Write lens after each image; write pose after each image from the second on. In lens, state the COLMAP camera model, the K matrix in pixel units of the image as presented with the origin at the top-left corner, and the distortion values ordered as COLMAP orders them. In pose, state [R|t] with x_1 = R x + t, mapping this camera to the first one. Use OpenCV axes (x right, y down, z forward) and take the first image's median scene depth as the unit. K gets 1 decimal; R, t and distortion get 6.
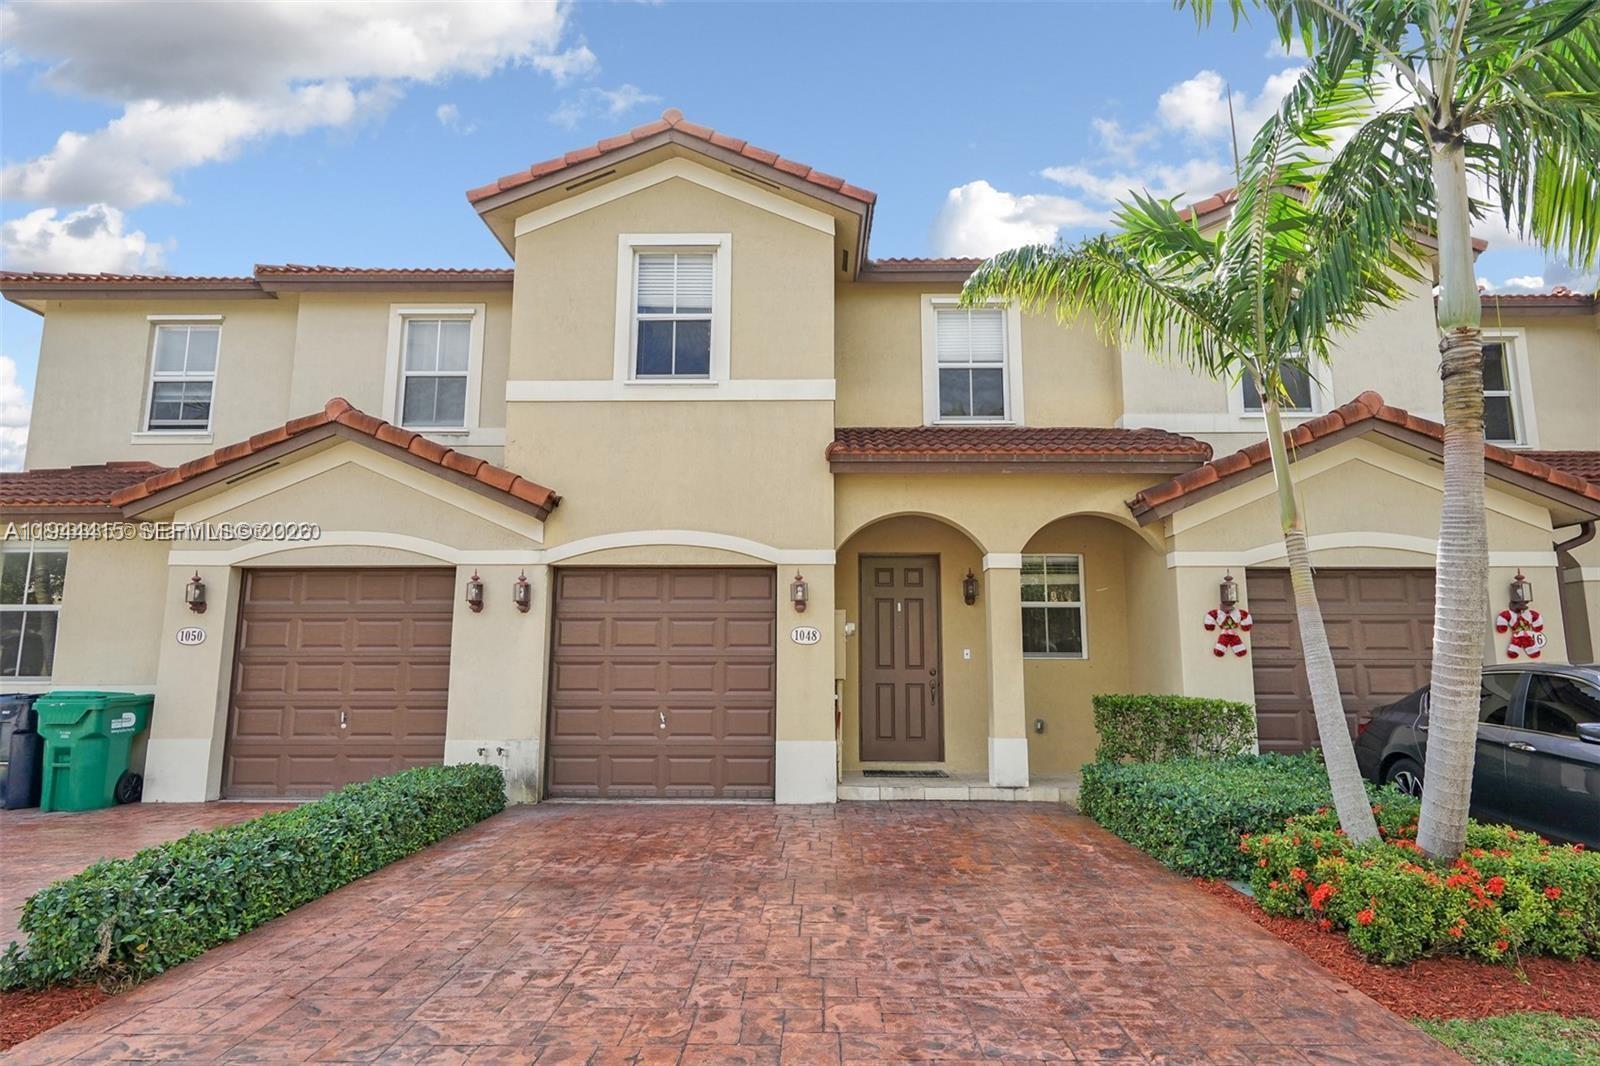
lens RADIAL K [[797.0, 0, 807.3], [0, 797.0, 542.6], [0, 0, 1]] dist [0.007322, 0.002596]
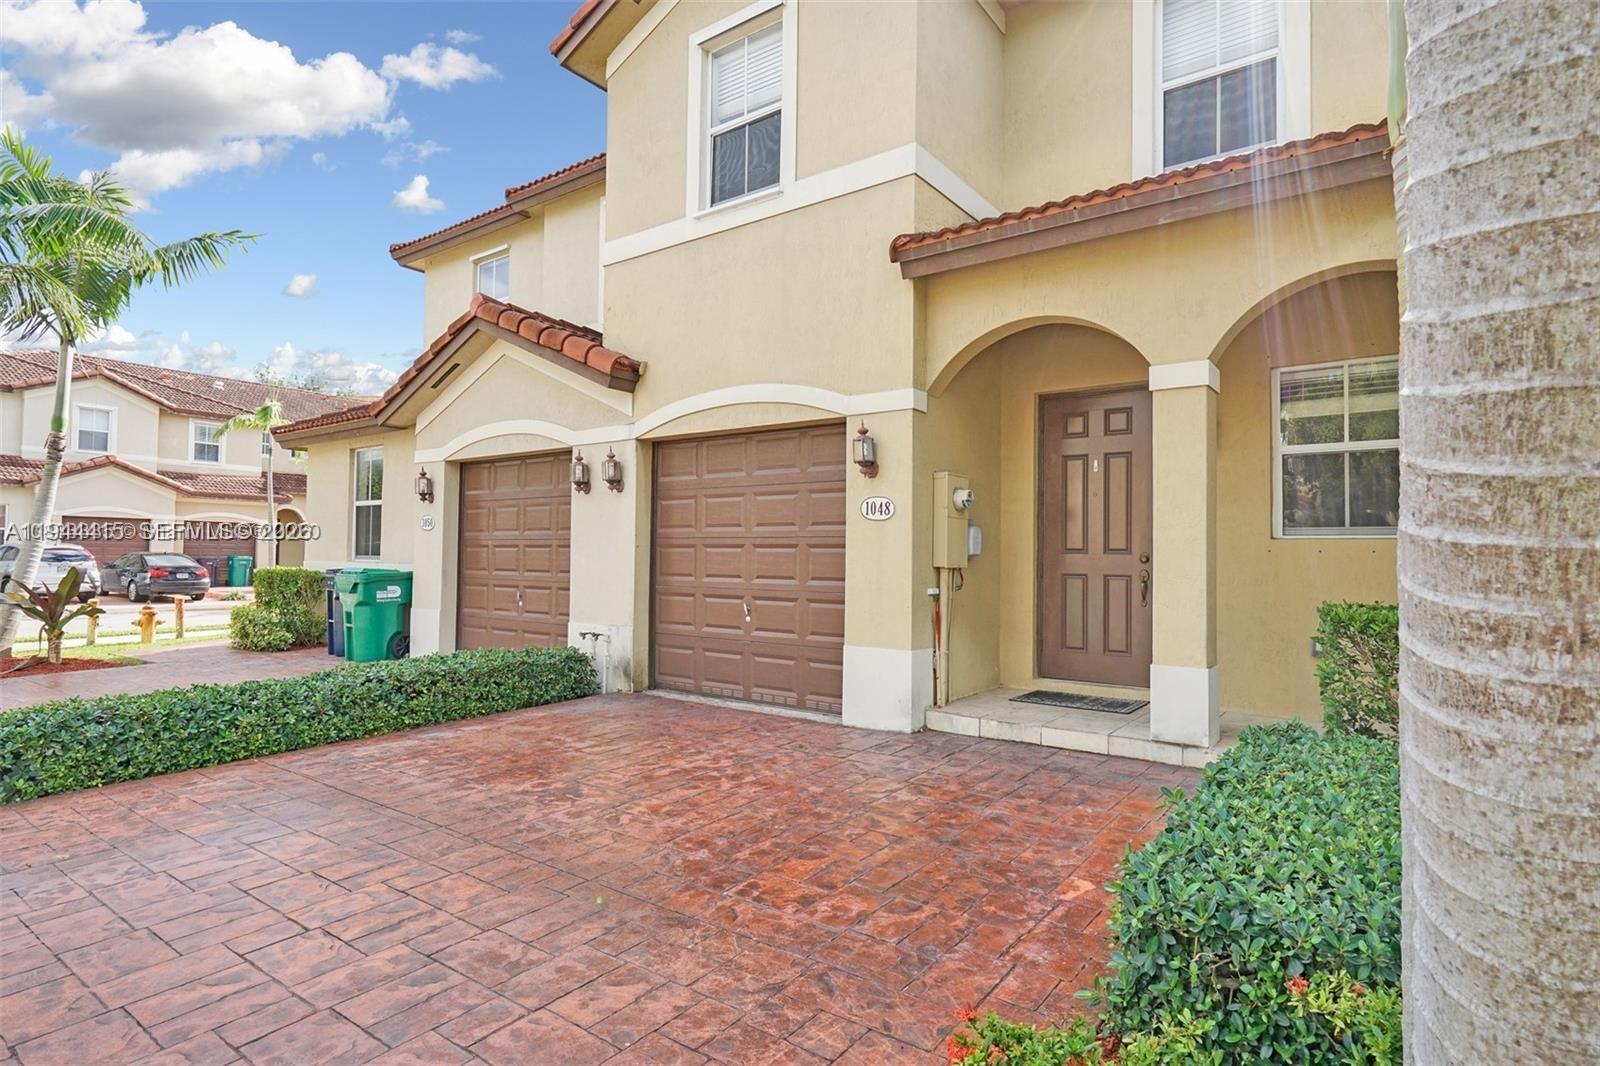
lens RADIAL K [[797.0, 0, 809.5], [0, 797.0, 520.0], [0, 0, 1]] dist [0.007322, 0.002596]
pose [[0.839805, -0.018935, -0.542558, 0.335174], [0.081244, 0.992521, 0.091117, 0.052668], [0.536775, -0.120600, 0.835062, 0.333122]]
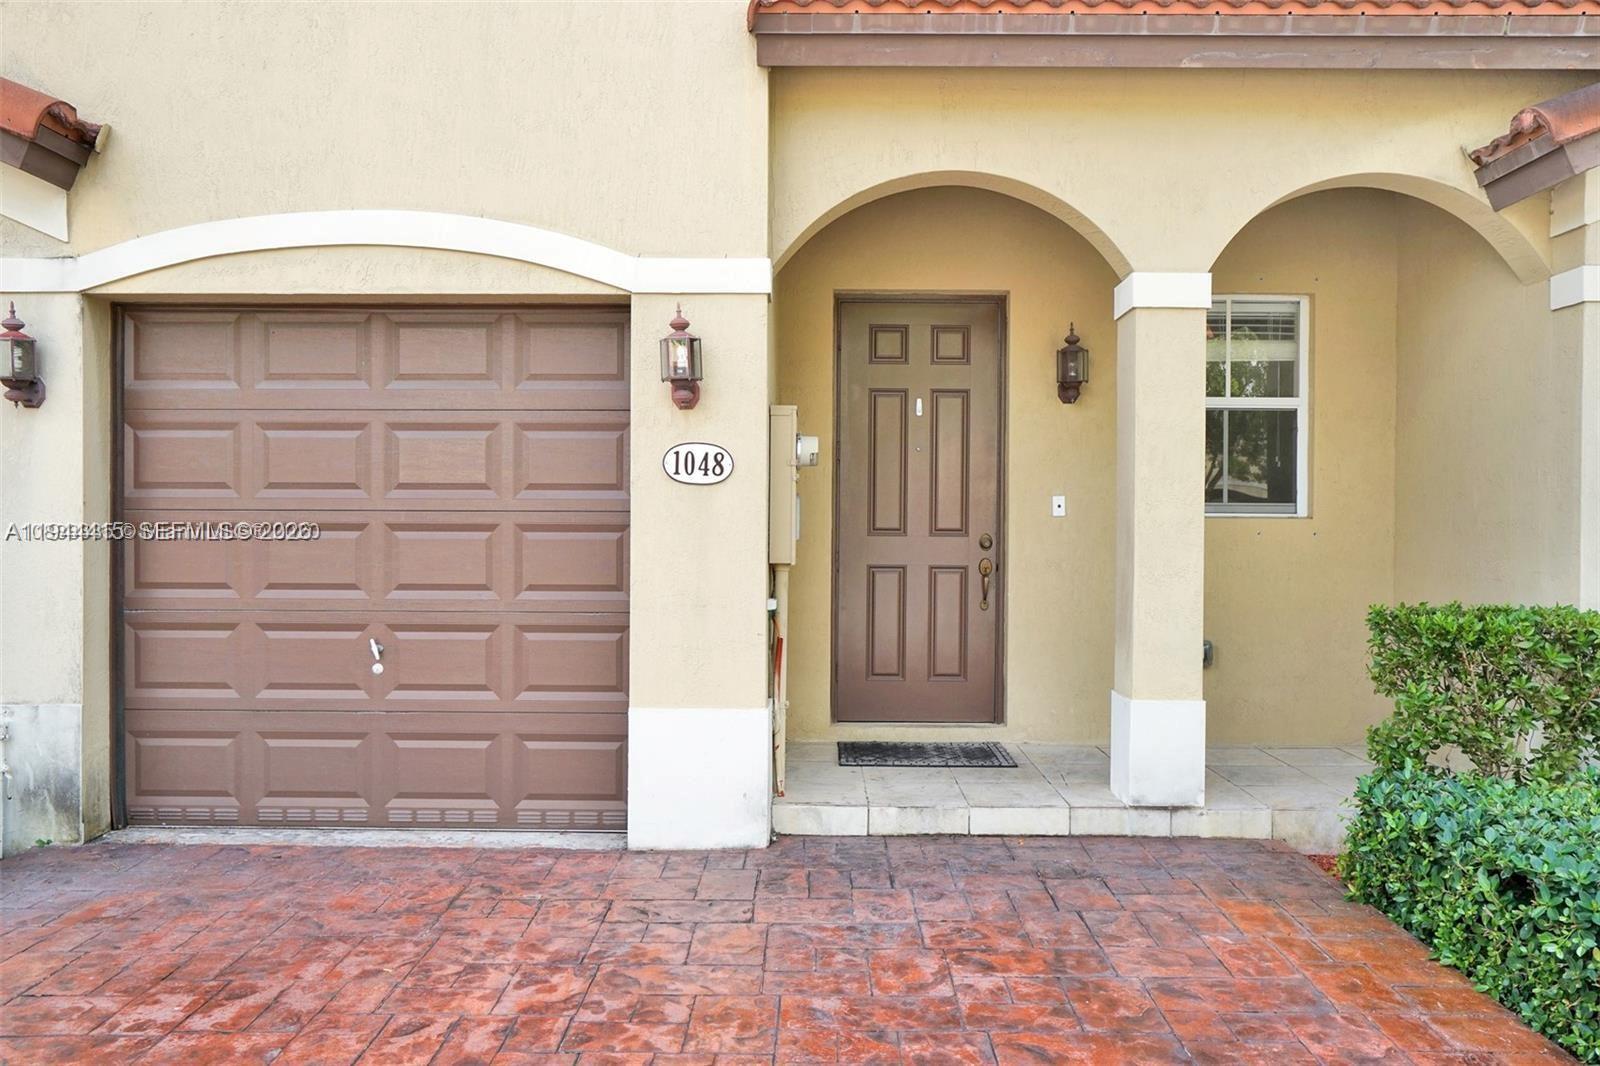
lens RADIAL K [[1116.8, 0, 812.8], [0, 1116.8, 523.7], [0, 0, 1]] dist [-0.012469, 0.012665]
pose [[0.999676, 0.002449, 0.025323, 0.041971], [-0.006503, 0.986887, 0.161282, 0.050521], [-0.024596, -0.161395, 0.986583, 0.397443]]
